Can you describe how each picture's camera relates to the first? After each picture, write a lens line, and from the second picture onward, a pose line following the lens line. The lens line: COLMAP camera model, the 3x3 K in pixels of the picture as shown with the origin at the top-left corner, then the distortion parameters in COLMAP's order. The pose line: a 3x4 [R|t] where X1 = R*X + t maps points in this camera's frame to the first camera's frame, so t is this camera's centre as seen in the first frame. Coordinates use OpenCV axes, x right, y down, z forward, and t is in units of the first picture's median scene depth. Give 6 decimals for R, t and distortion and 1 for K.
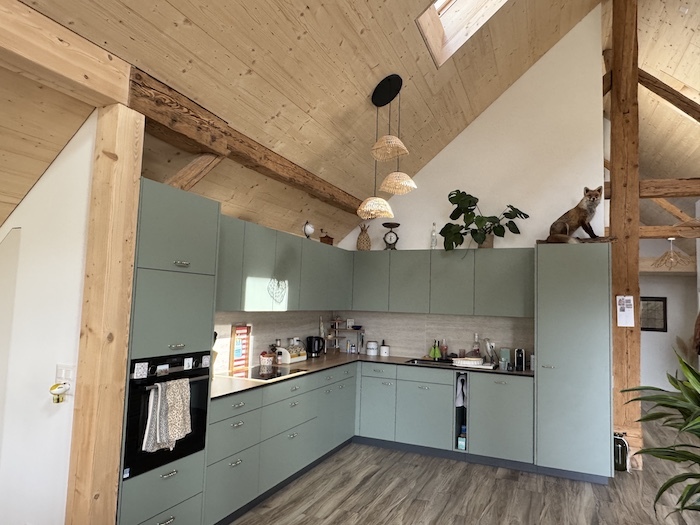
lens RADIAL K [[466.2, 0, 344.0], [0, 466.2, 265.4], [0, 0, 1]] dist [-0.012239, 0.009908]
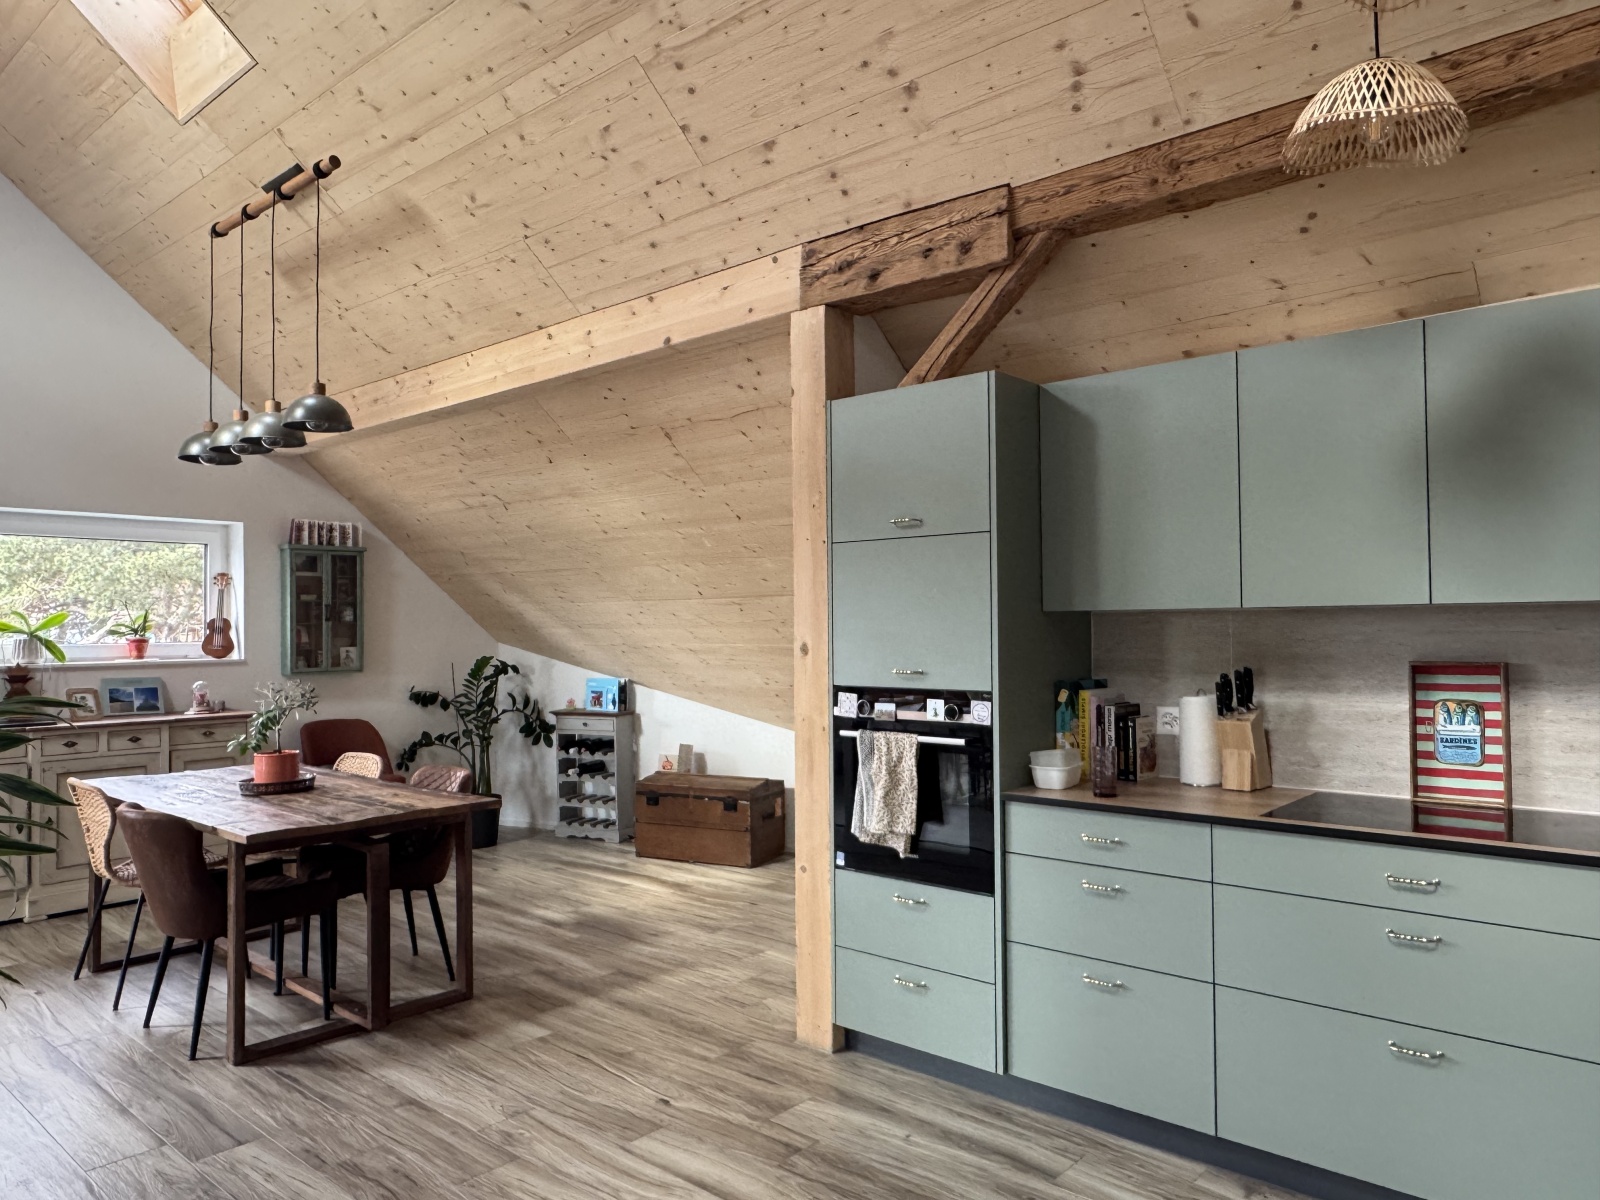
lens RADIAL K [[1065.6, 0, 799.4], [0, 1065.6, 602.3], [0, 0, 1]] dist [-0.012239, 0.009908]
pose [[-0.292046, -0.051245, -0.955031, 0.481922], [0.075207, 0.994241, -0.076347, 0.096785], [0.953443, -0.094121, -0.286510, 0.681868]]
